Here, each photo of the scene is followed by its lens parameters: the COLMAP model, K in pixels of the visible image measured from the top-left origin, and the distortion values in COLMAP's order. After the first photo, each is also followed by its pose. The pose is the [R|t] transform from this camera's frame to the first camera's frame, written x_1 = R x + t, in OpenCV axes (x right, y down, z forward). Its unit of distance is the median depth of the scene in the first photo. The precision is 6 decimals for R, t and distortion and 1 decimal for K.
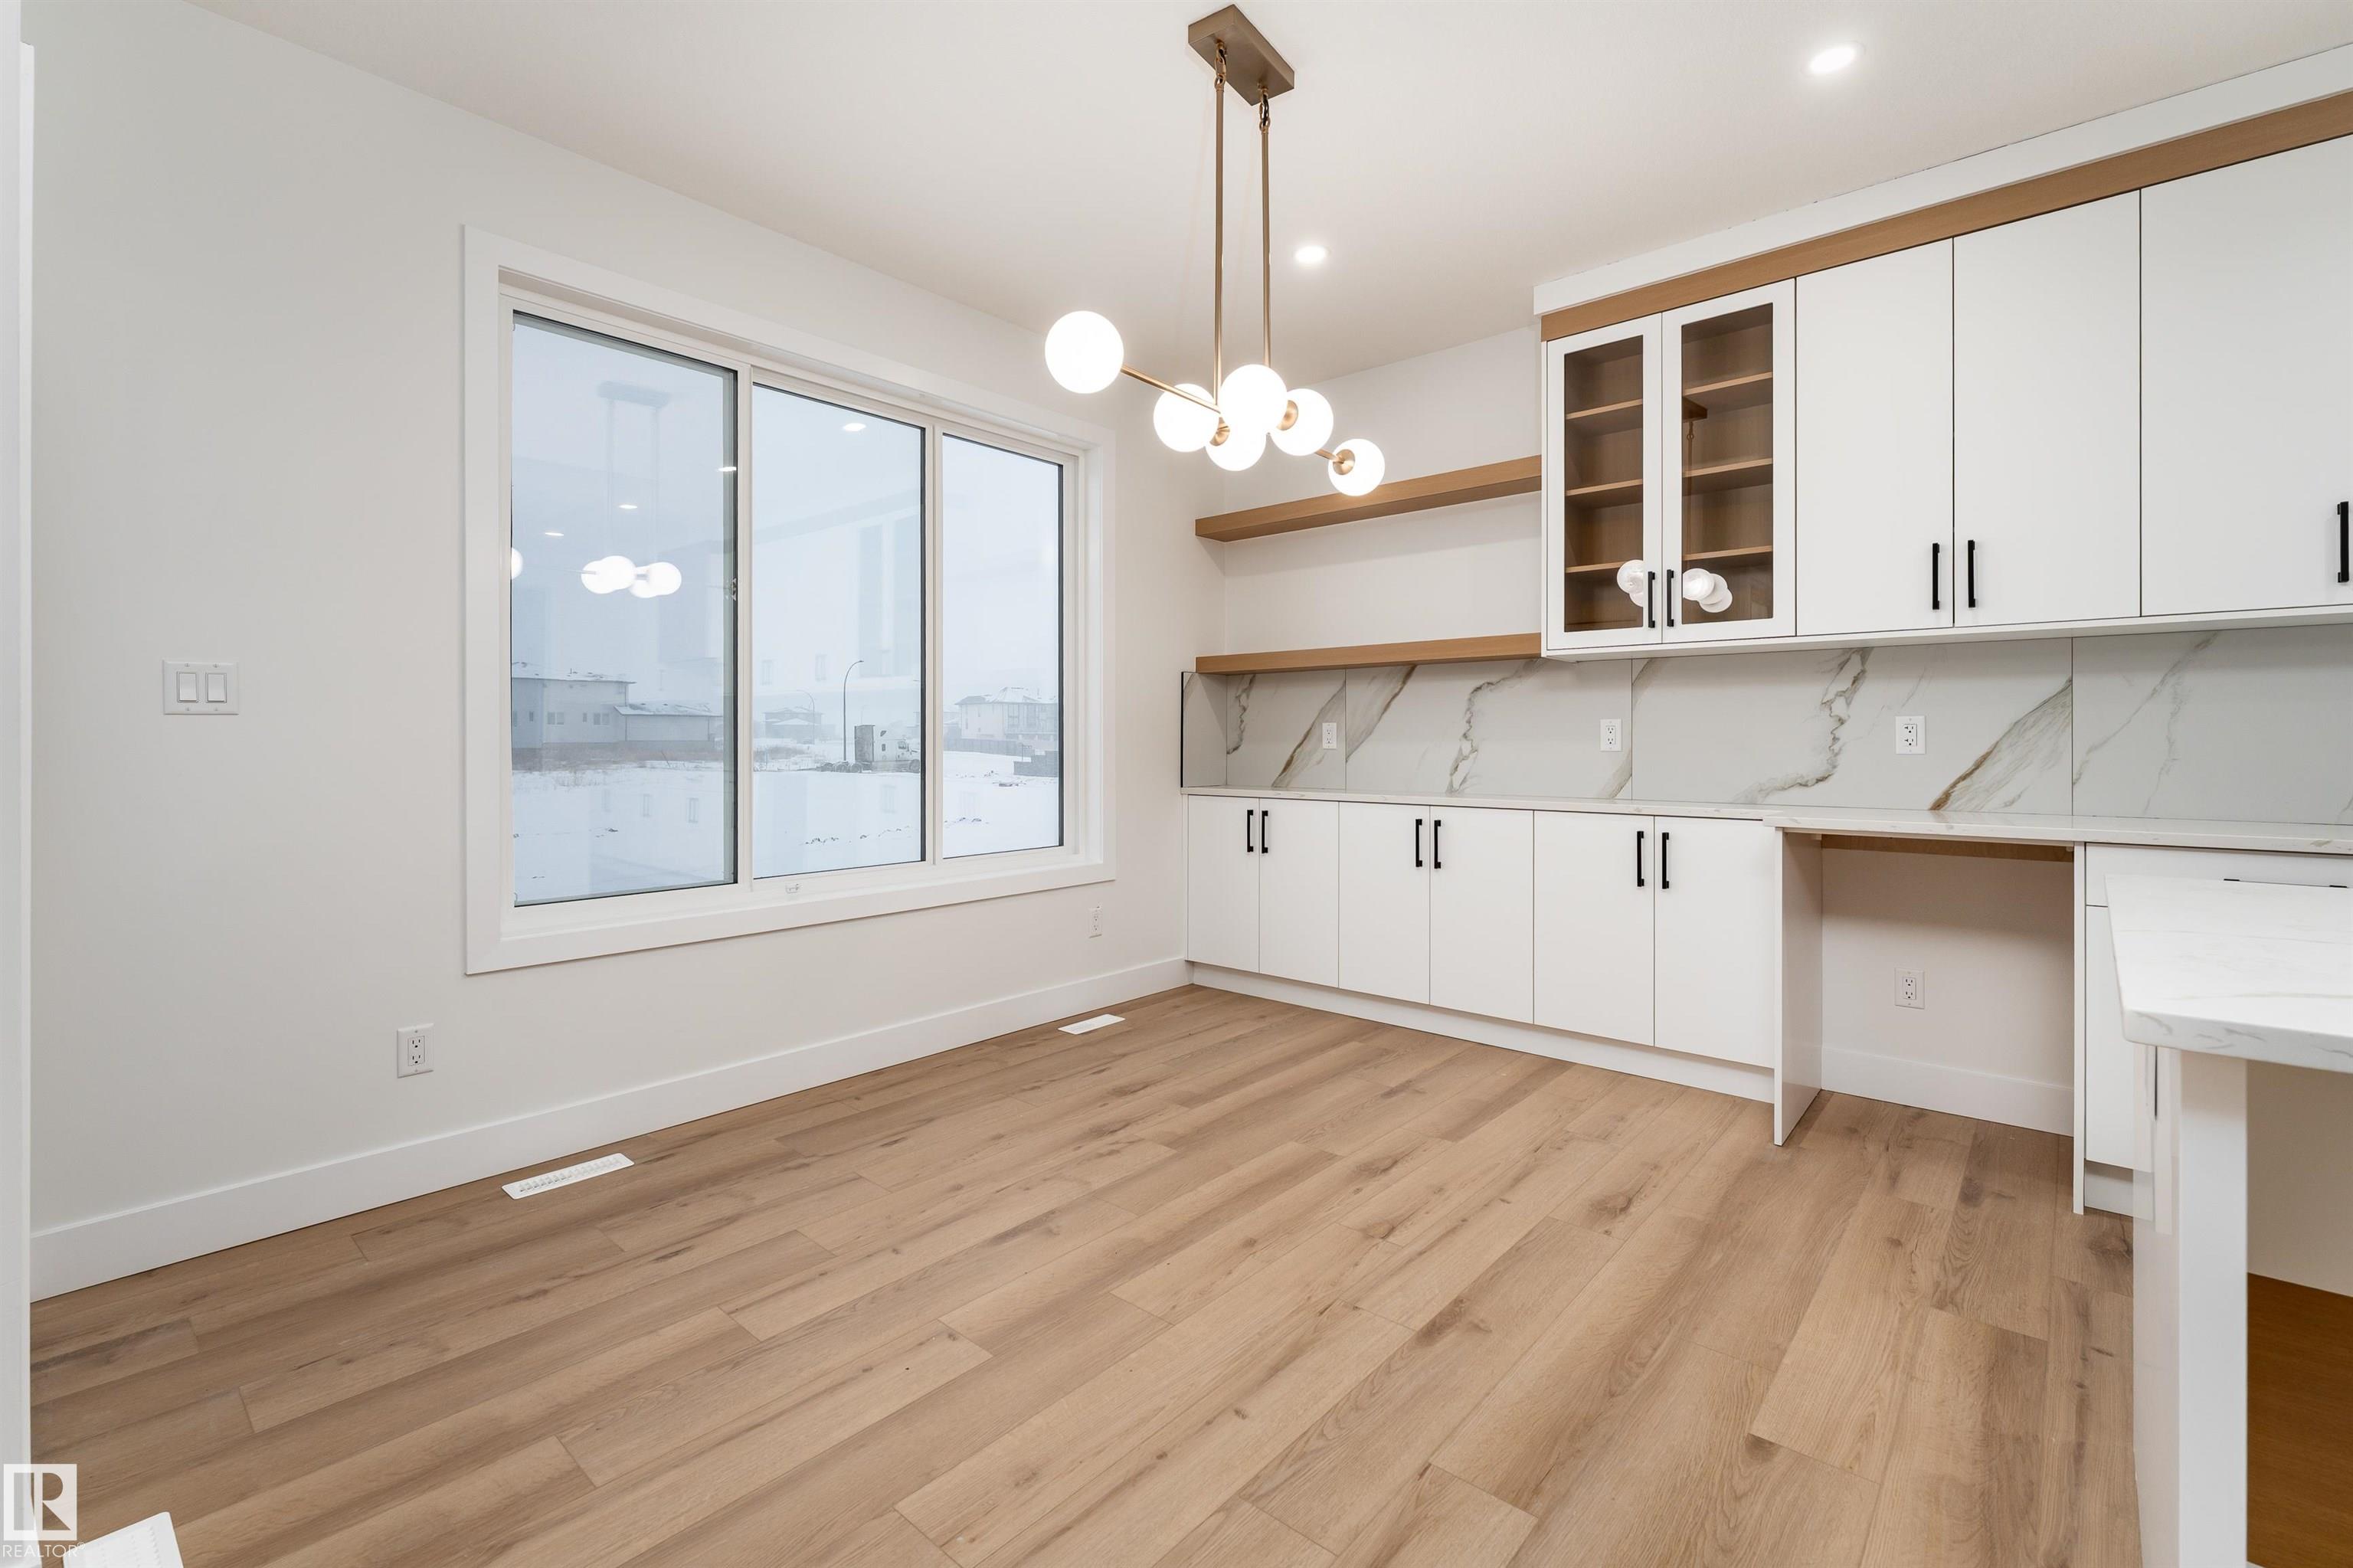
lens RADIAL K [[1031.5, 0, 1158.4], [0, 1031.5, 738.0], [0, 0, 1]] dist [-0.000024, -0.000136]
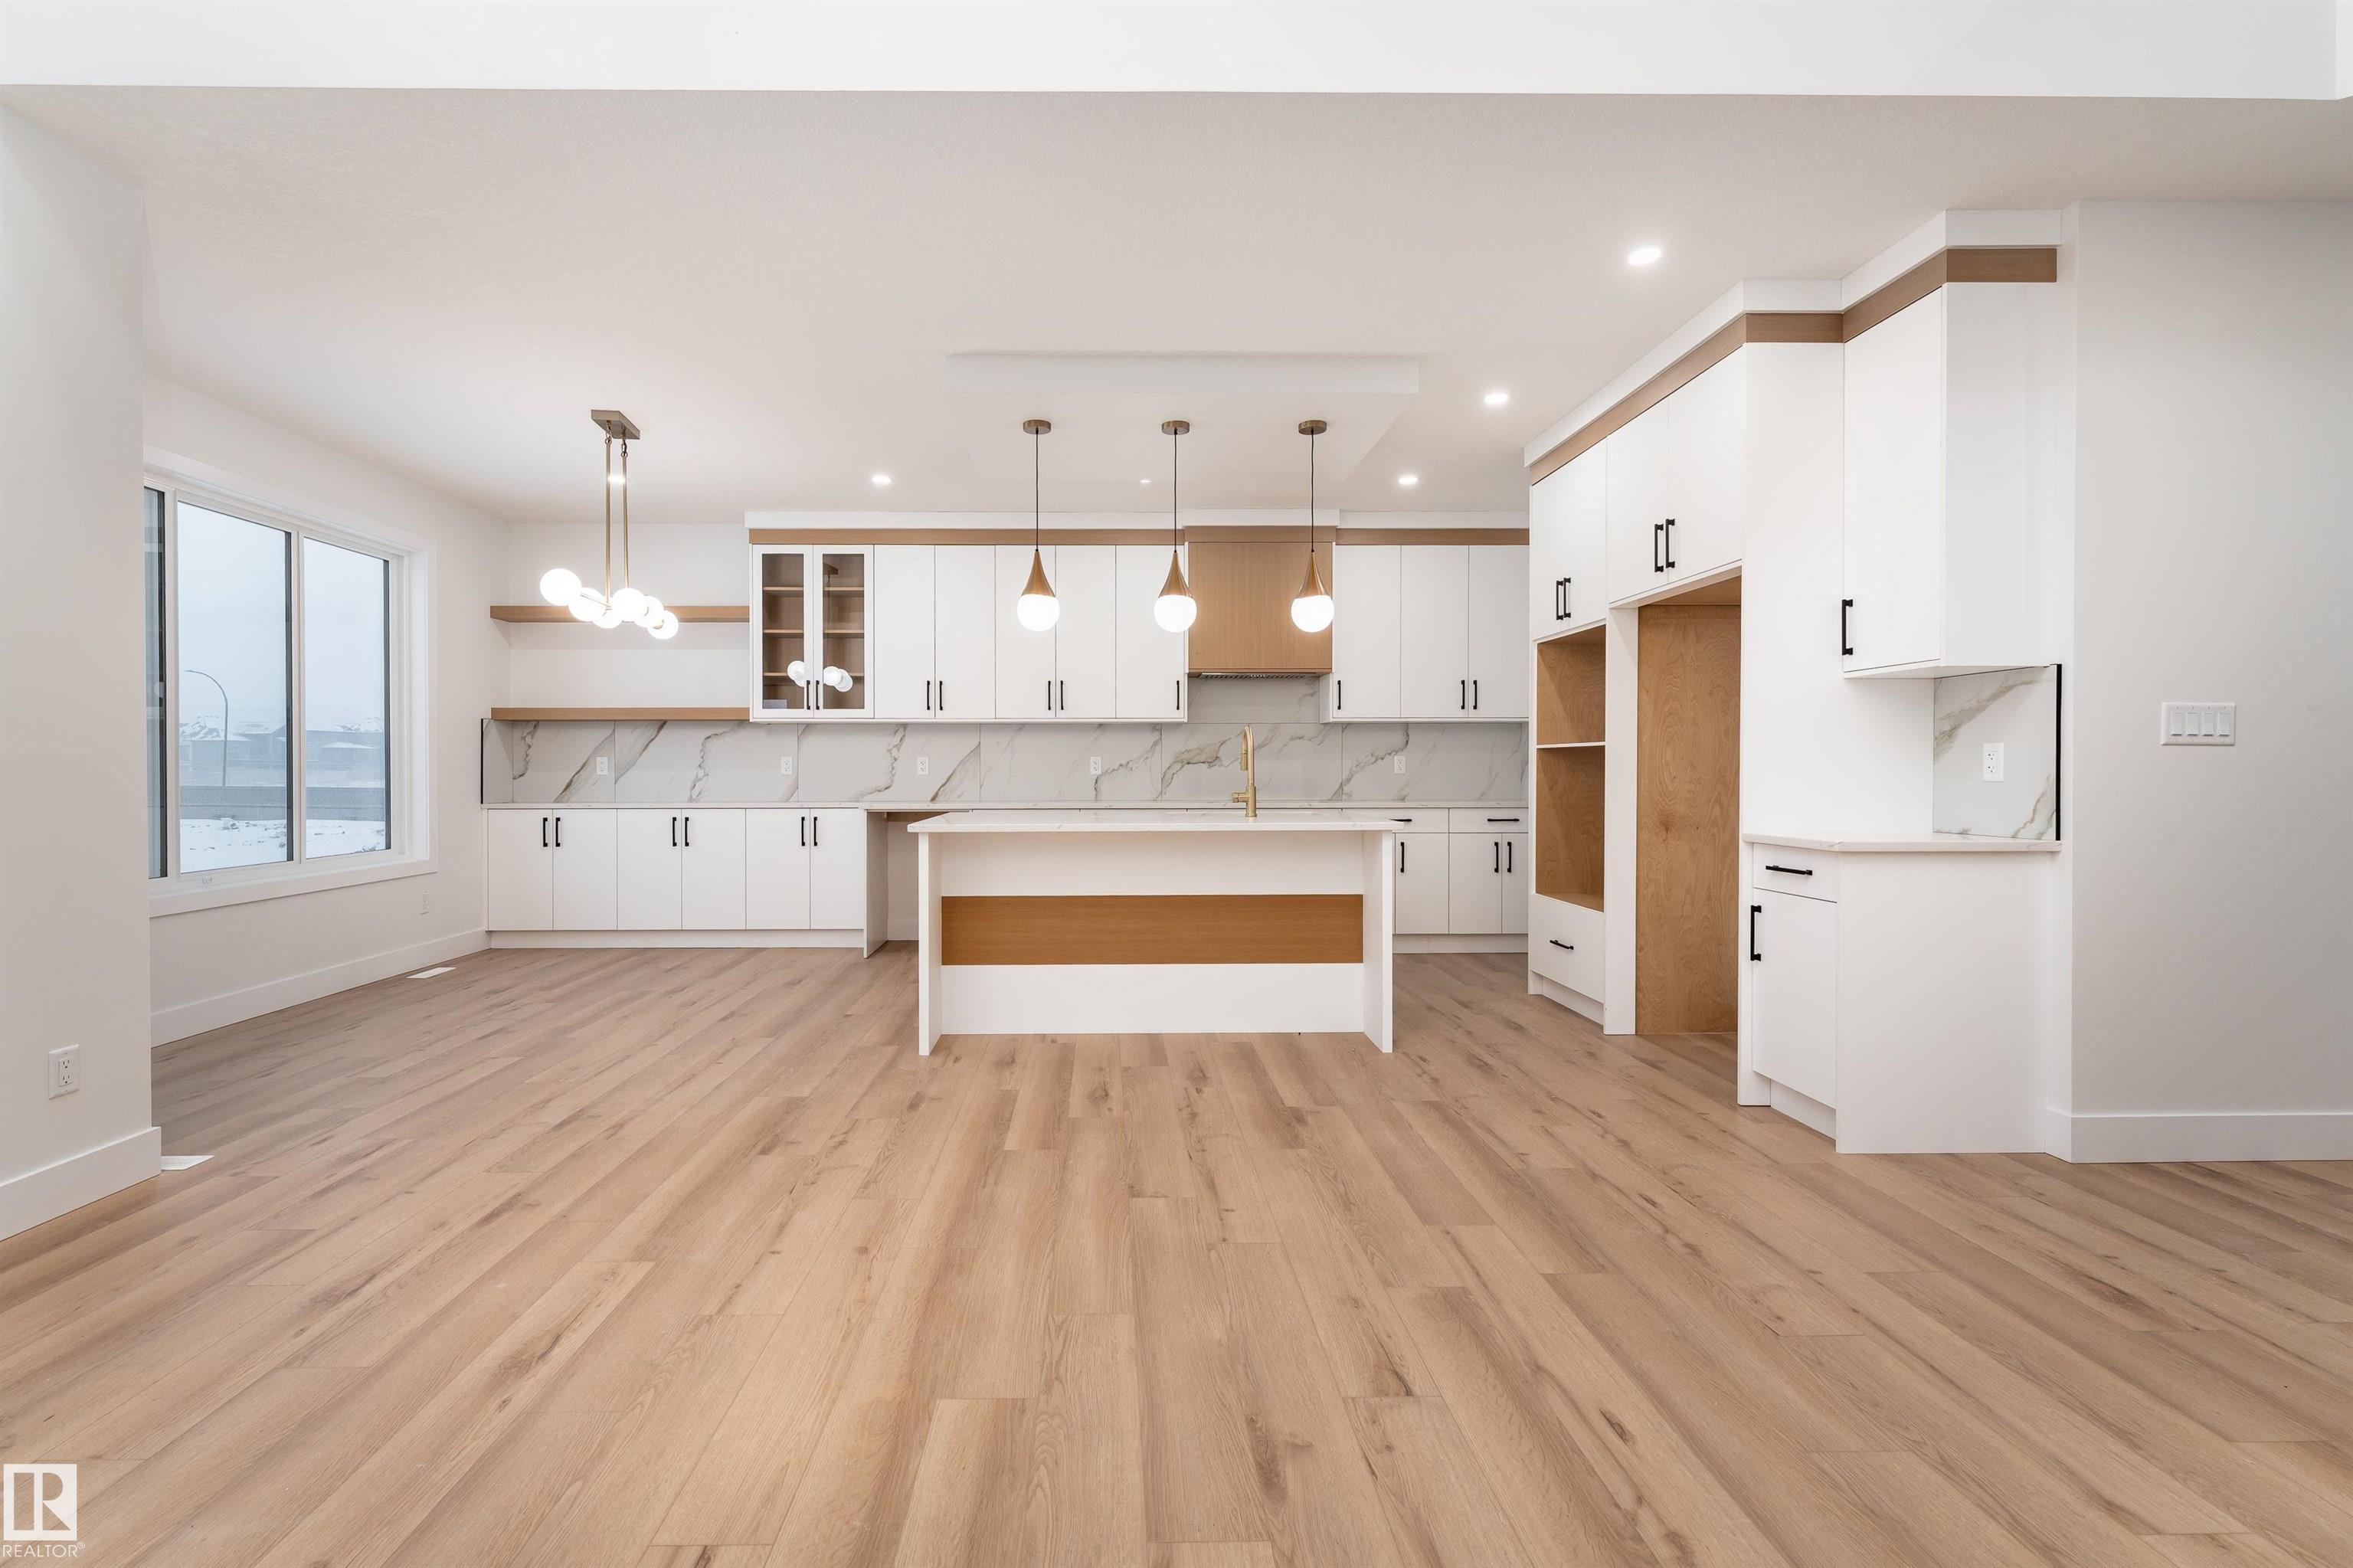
lens RADIAL K [[1037.1, 0, 1117.0], [0, 1037.1, 775.6], [0, 0, 1]] dist [-0.000391, -0.000073]
pose [[0.736909, -0.005668, 0.675968, -0.393666], [-0.000472, 0.999960, 0.008898, -0.002396], [-0.675992, -0.006876, 0.736877, -0.790361]]
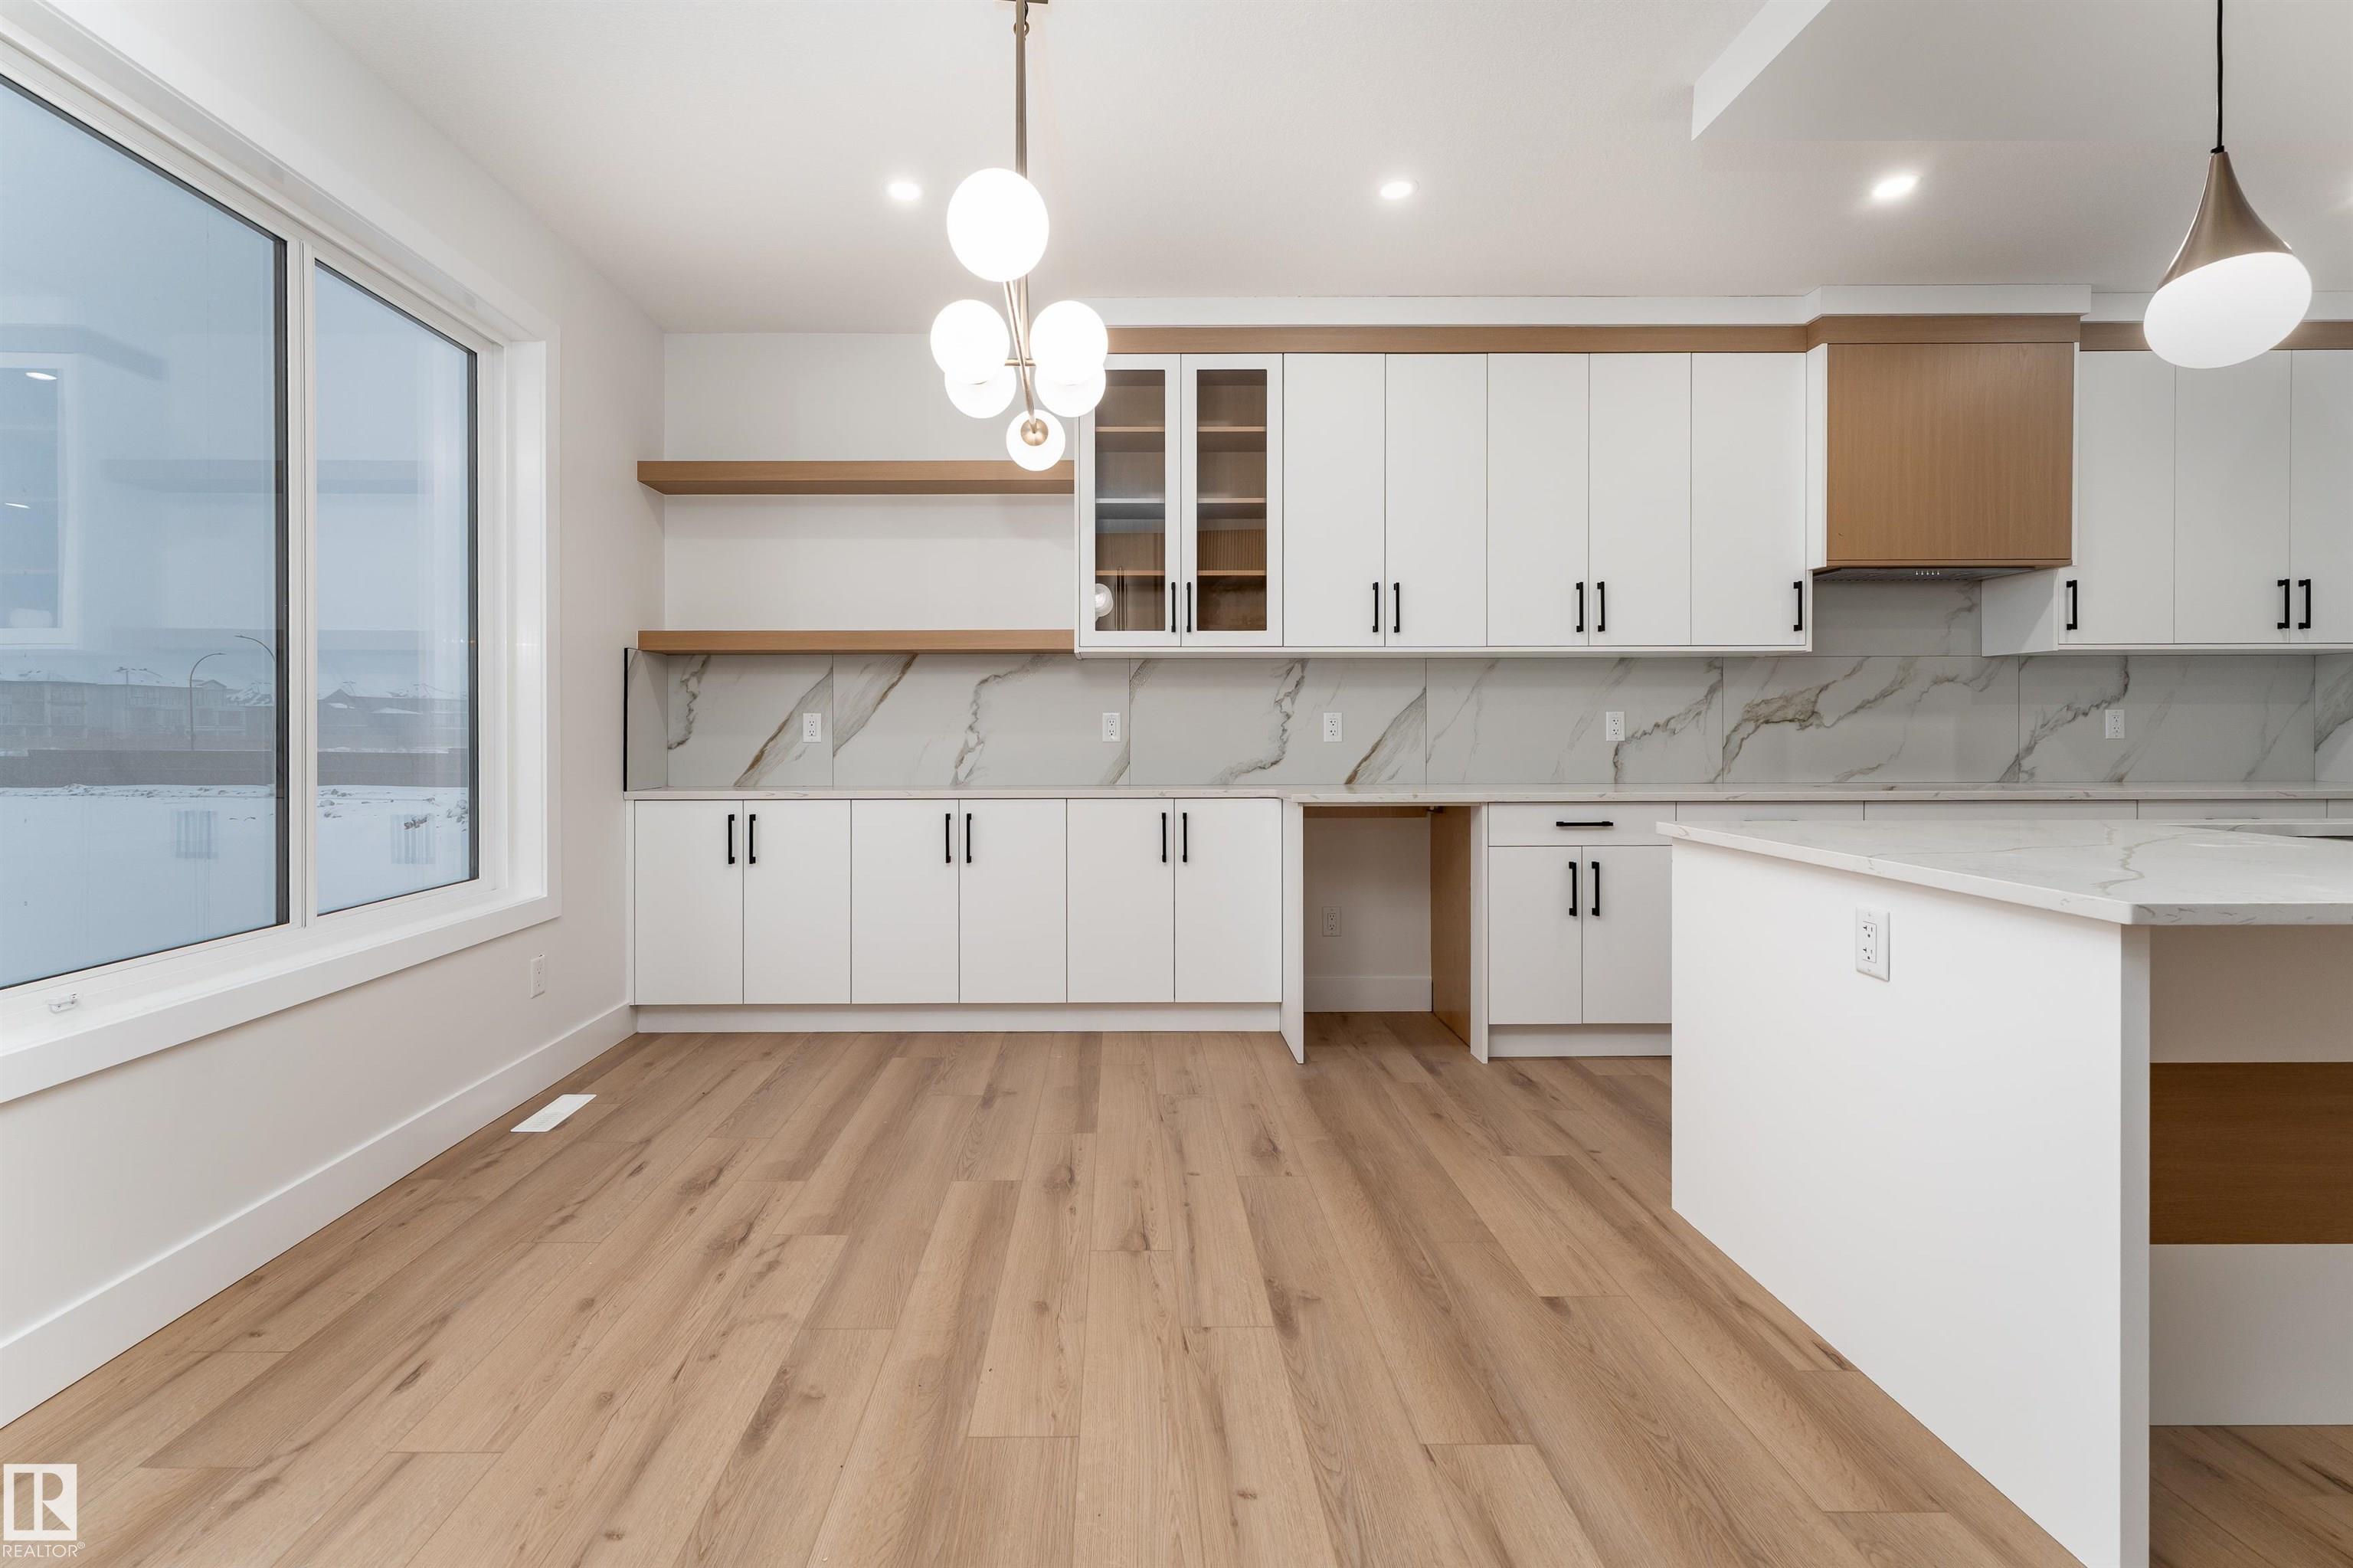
lens RADIAL K [[998.9, 0, 1121.9], [0, 998.9, 734.5], [0, 0, 1]] dist [0.002719, 0.000111]
pose [[0.743410, -0.003201, 0.668828, -0.292112], [0.000946, 0.999993, 0.003734, 0.001184], [-0.668835, -0.002143, 0.743408, 0.224444]]
